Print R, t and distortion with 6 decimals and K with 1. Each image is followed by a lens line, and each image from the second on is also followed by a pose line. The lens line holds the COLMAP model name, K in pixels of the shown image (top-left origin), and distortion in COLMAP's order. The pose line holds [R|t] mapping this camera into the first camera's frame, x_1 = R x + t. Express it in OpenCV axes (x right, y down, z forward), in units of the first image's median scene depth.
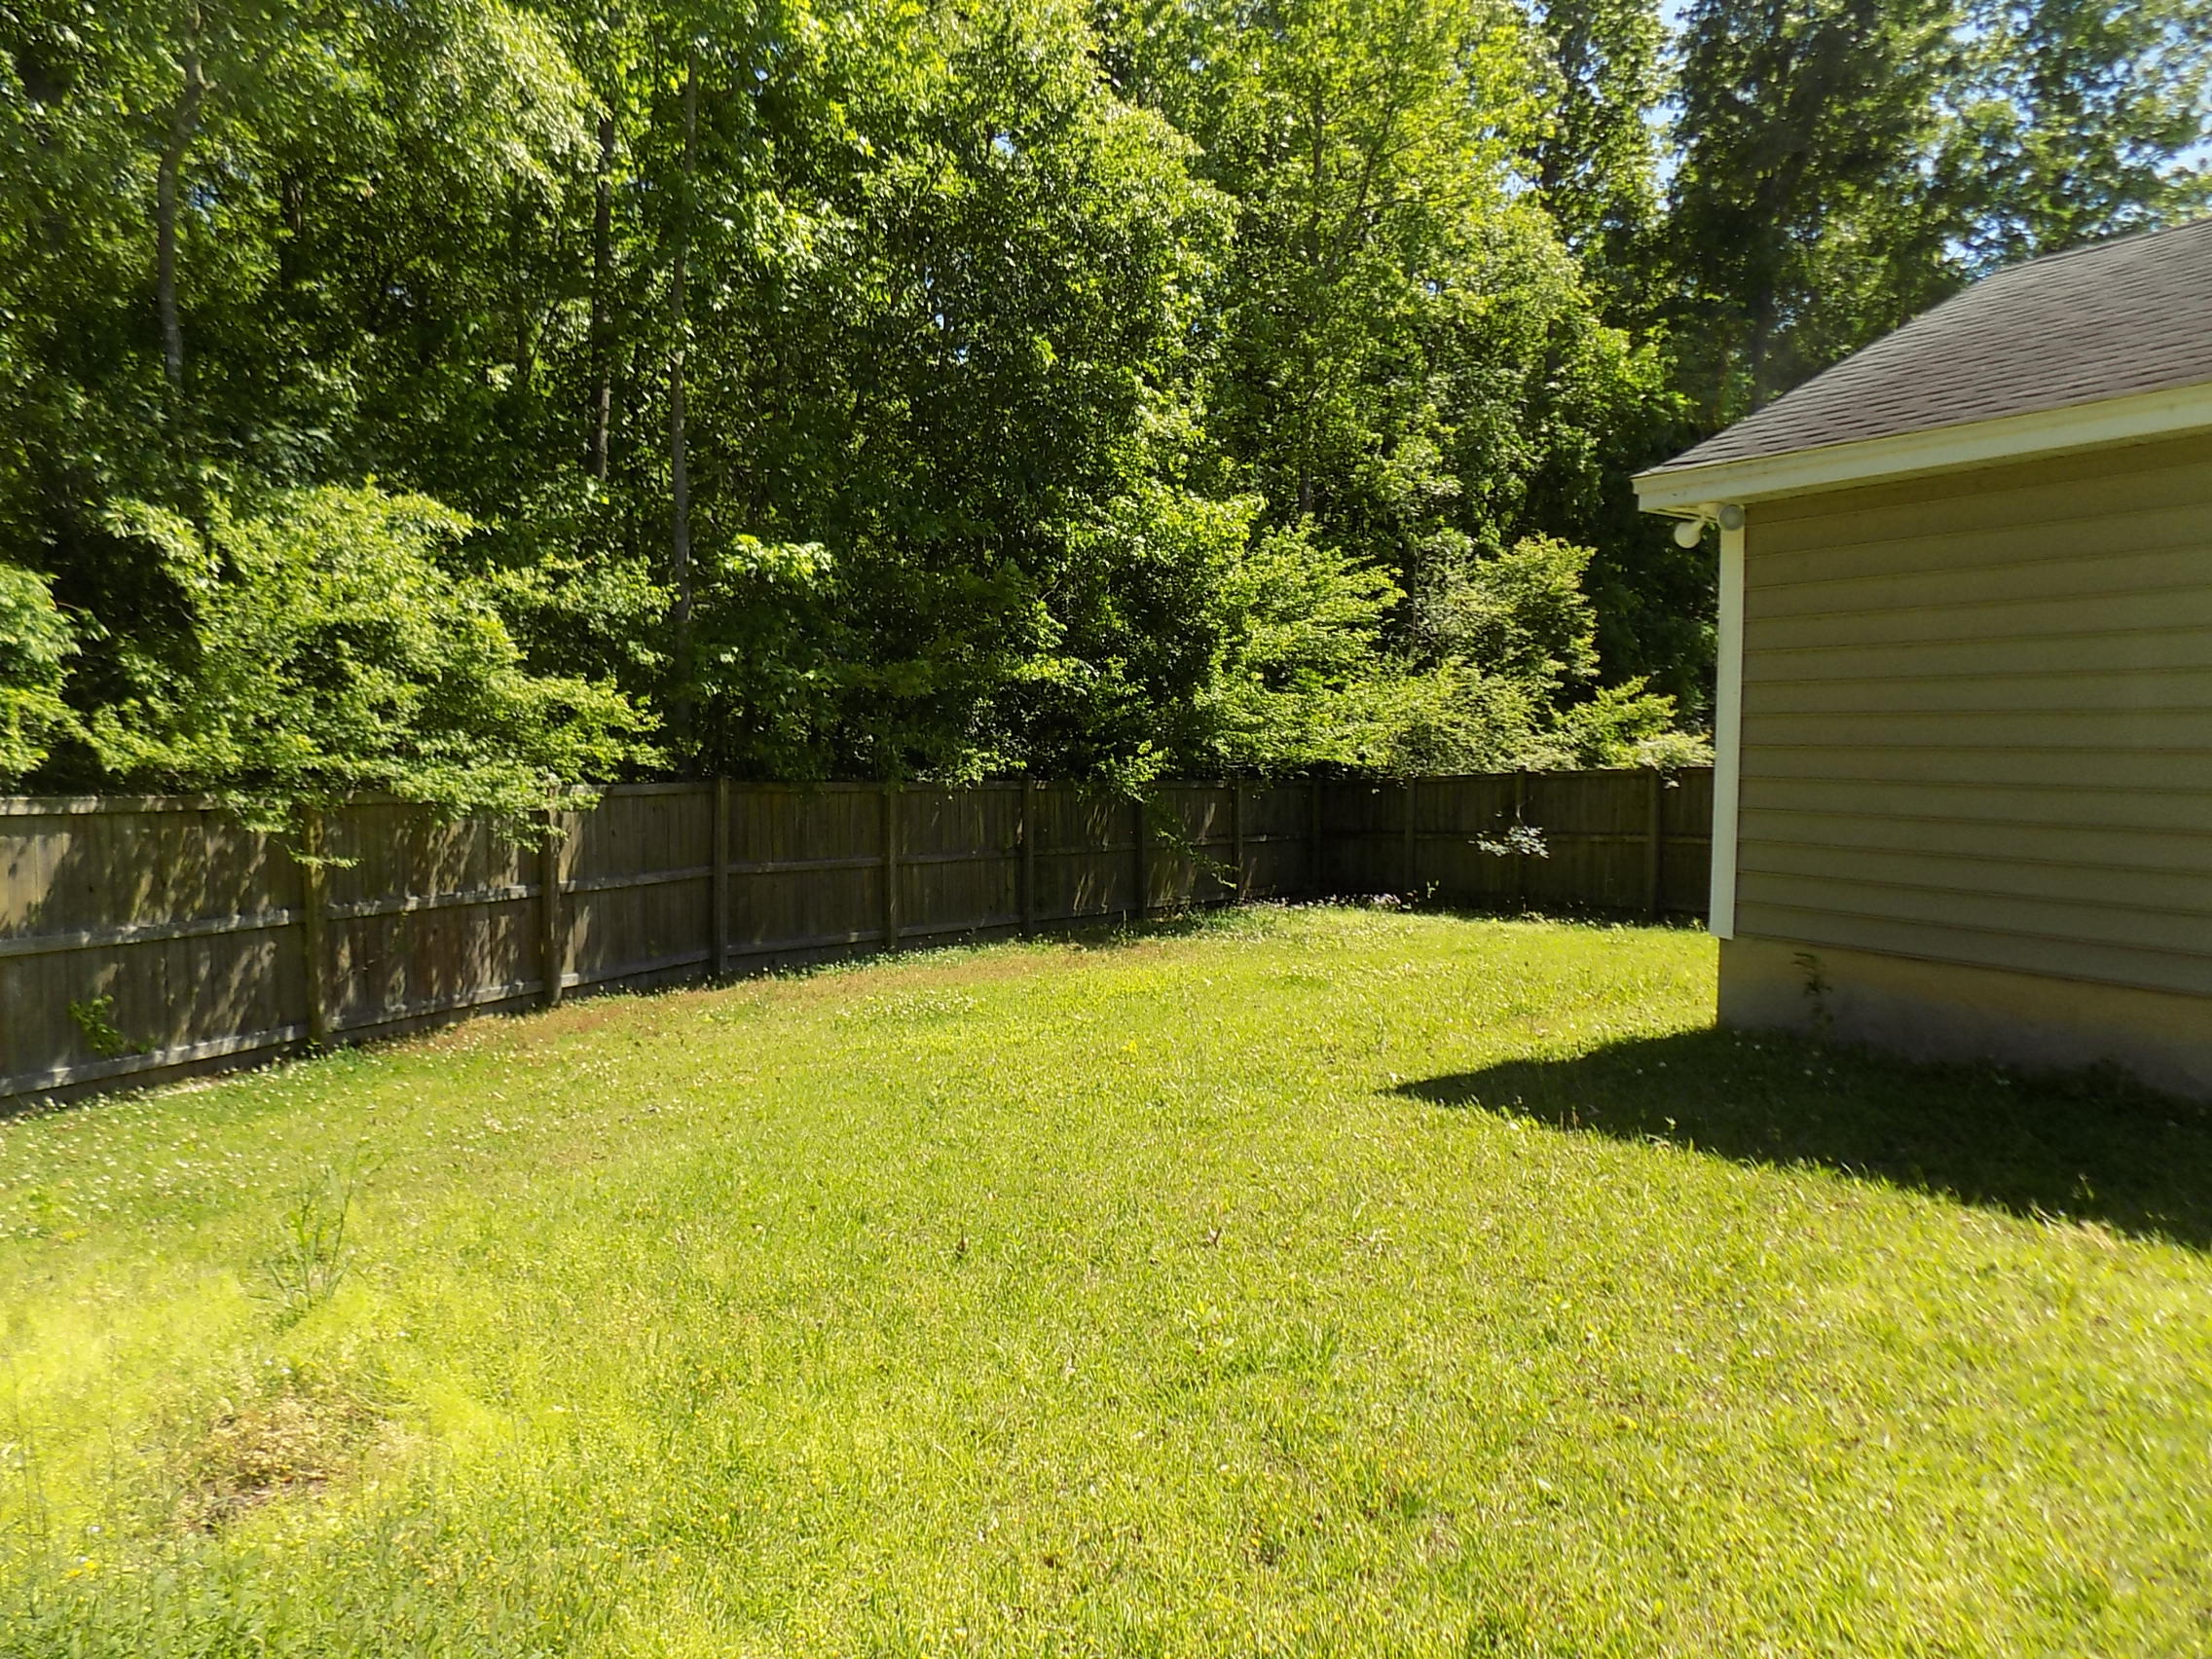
lens RADIAL K [[1483.1, 0, 1111.6], [0, 1483.1, 823.6], [0, 0, 1]] dist [-0.072496, 0.071410]
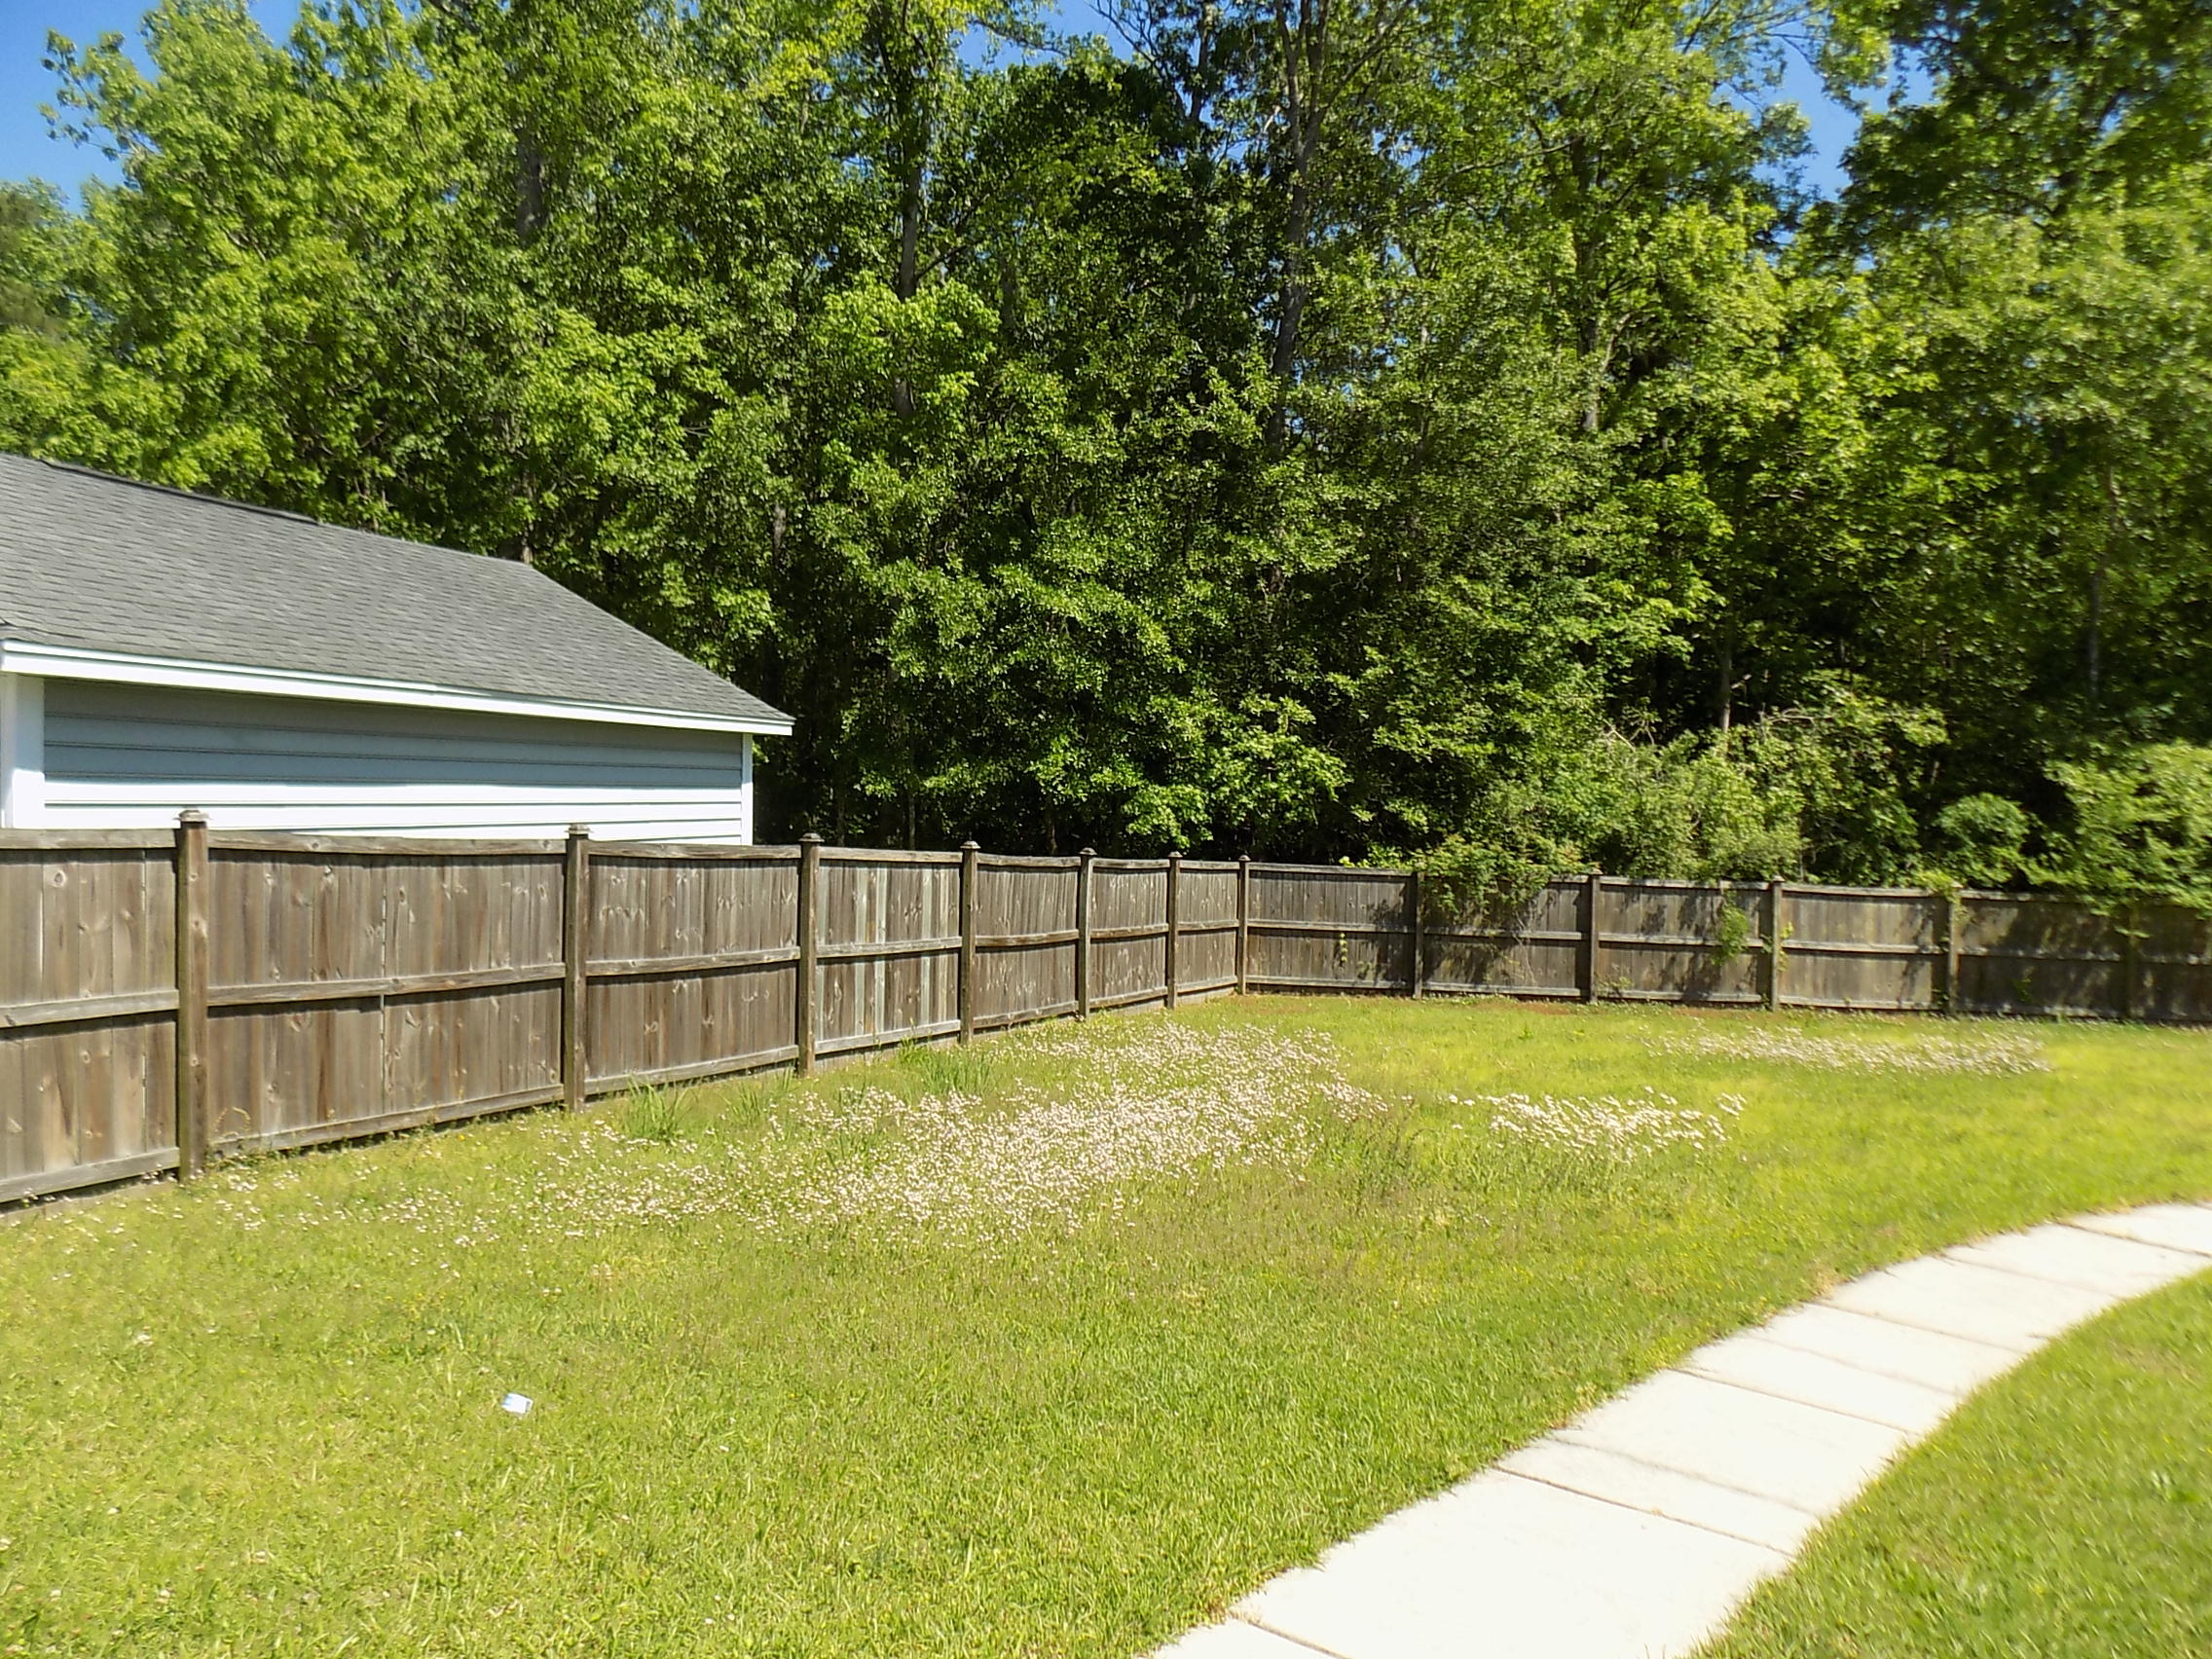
lens RADIAL K [[1491.1, 0, 1160.0], [0, 1491.1, 811.7], [0, 0, 1]] dist [-0.038110, 0.070464]
pose [[0.371563, 0.018283, -0.928228, 0.930544], [-0.078611, 0.996835, -0.011833, -0.010686], [0.925074, 0.077366, 0.371825, -1.113611]]
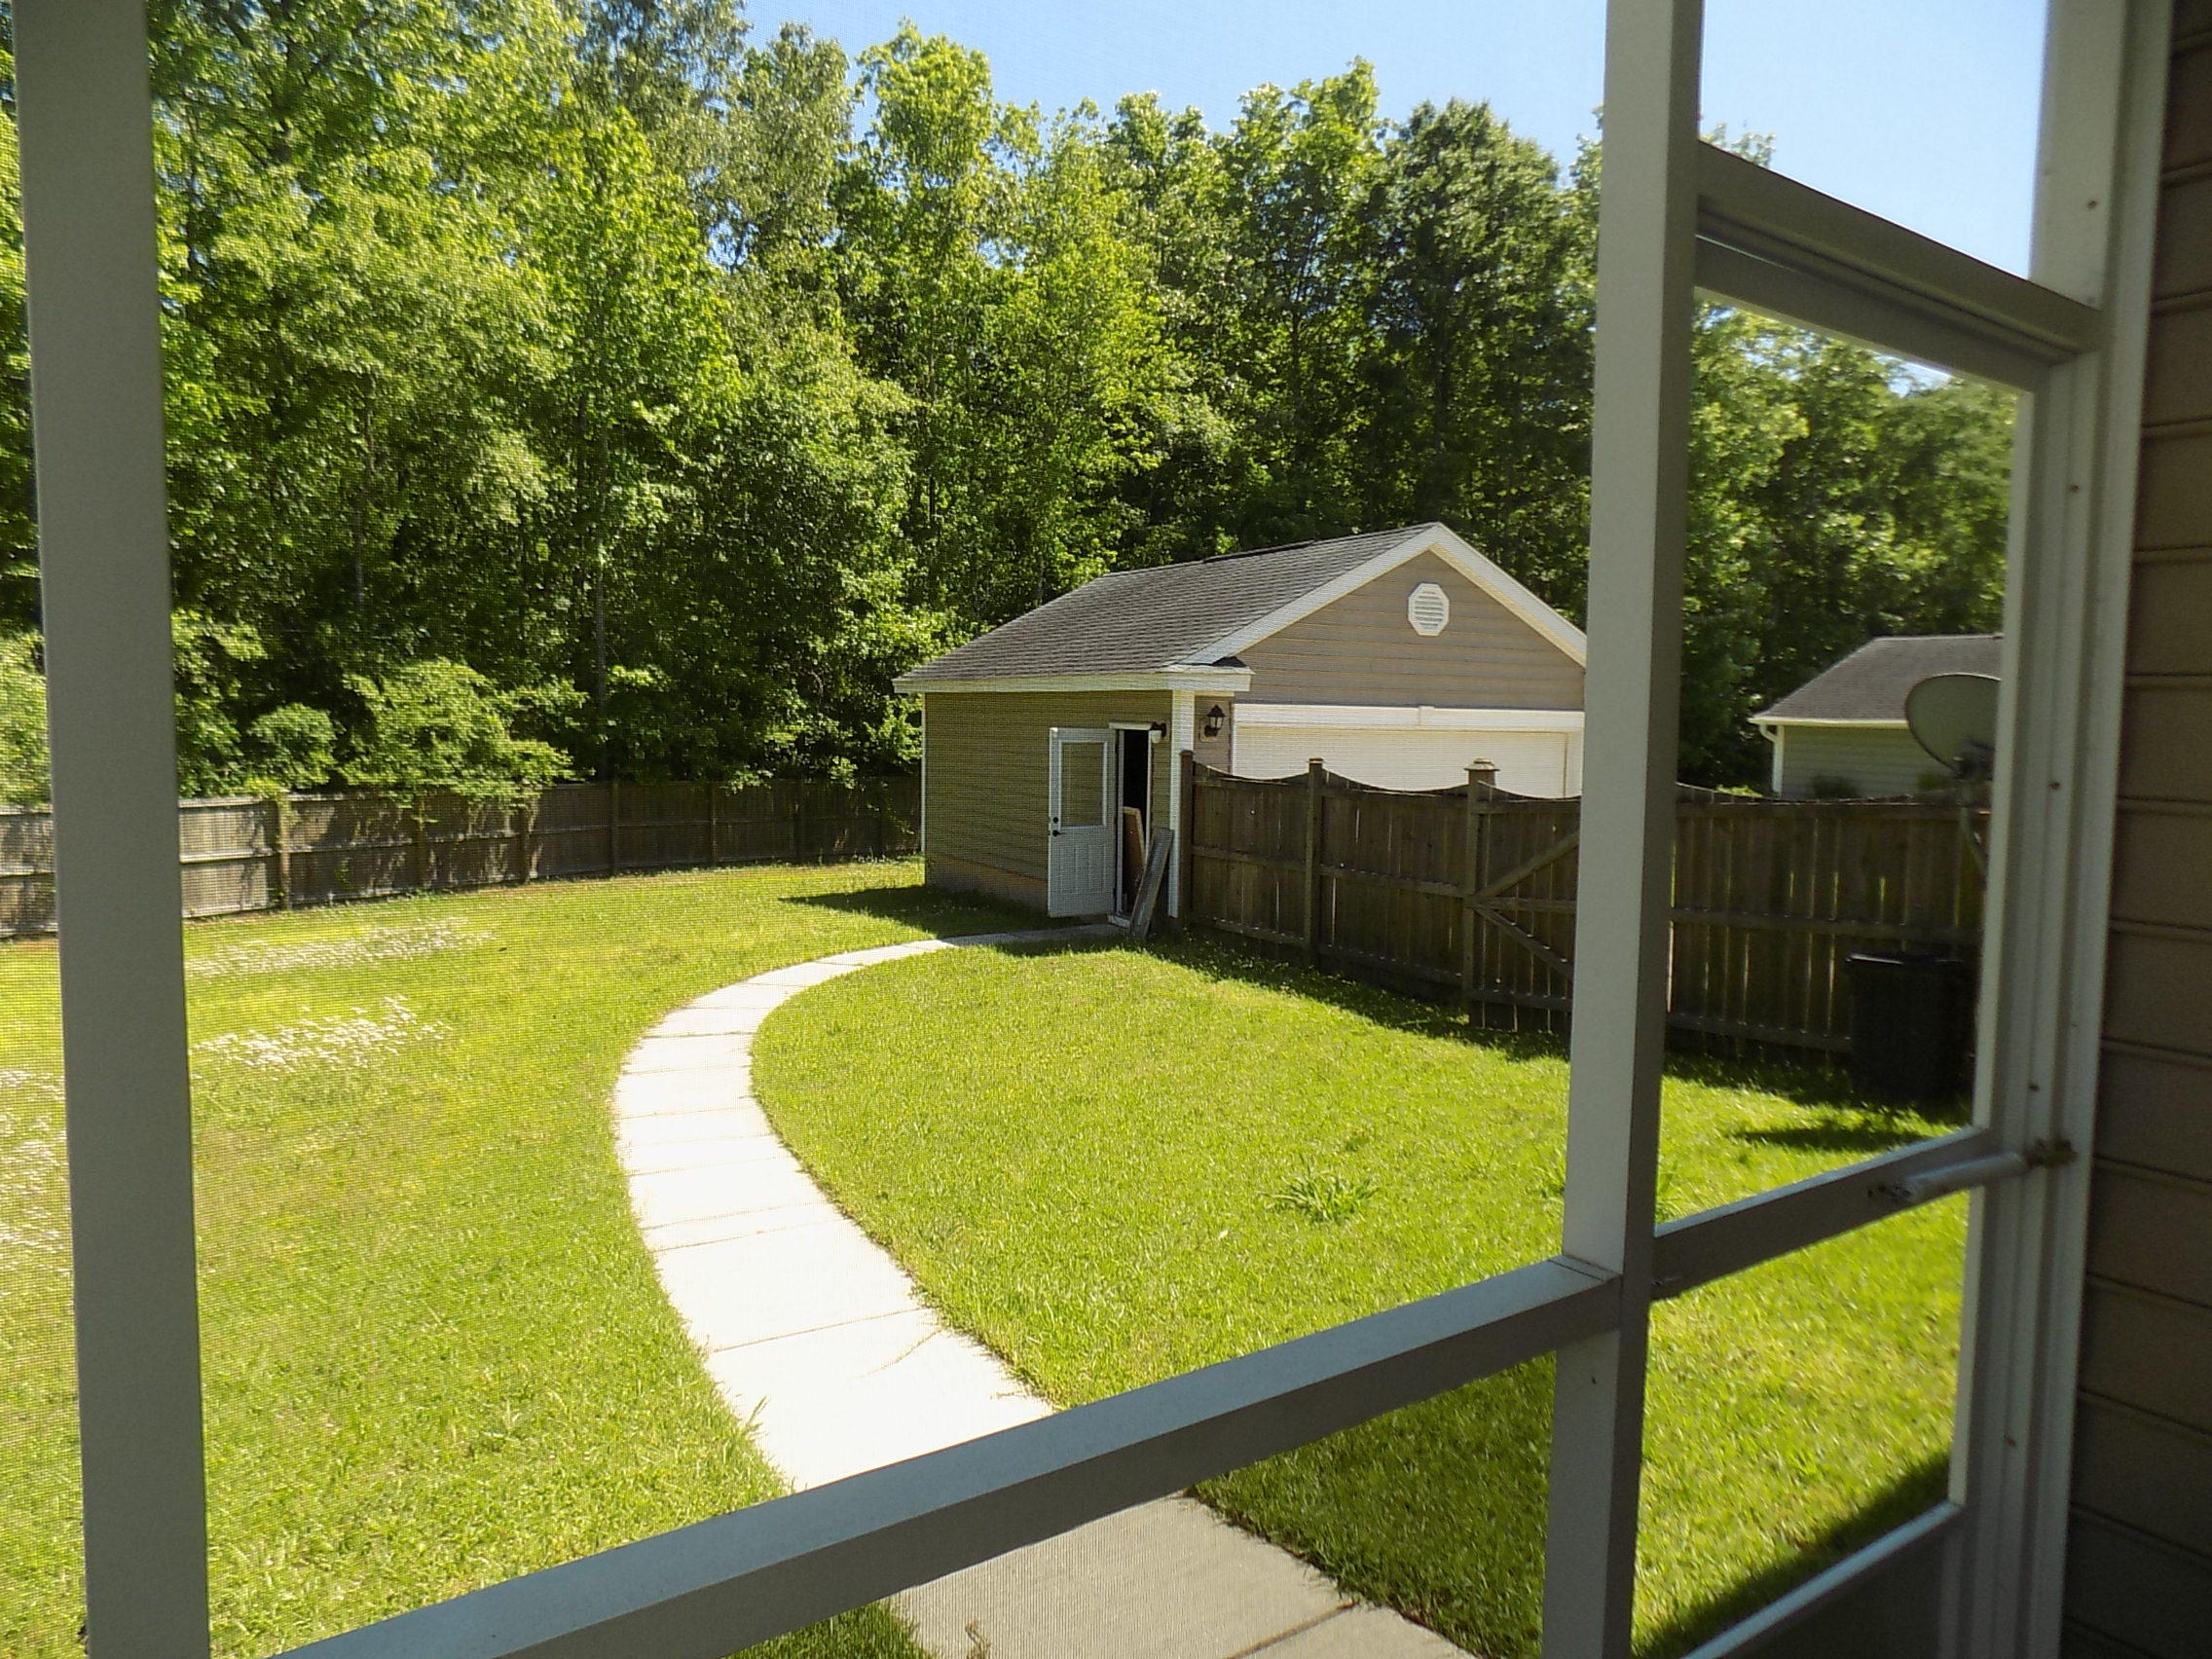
lens RADIAL K [[1483.1, 0, 1111.6], [0, 1483.1, 823.6], [0, 0, 1]] dist [-0.072496, 0.071410]
pose [[0.998404, 0.012273, -0.055121, 0.787381], [-0.011212, 0.999747, 0.019524, -0.028660], [0.055347, -0.018875, 0.998289, -1.465948]]
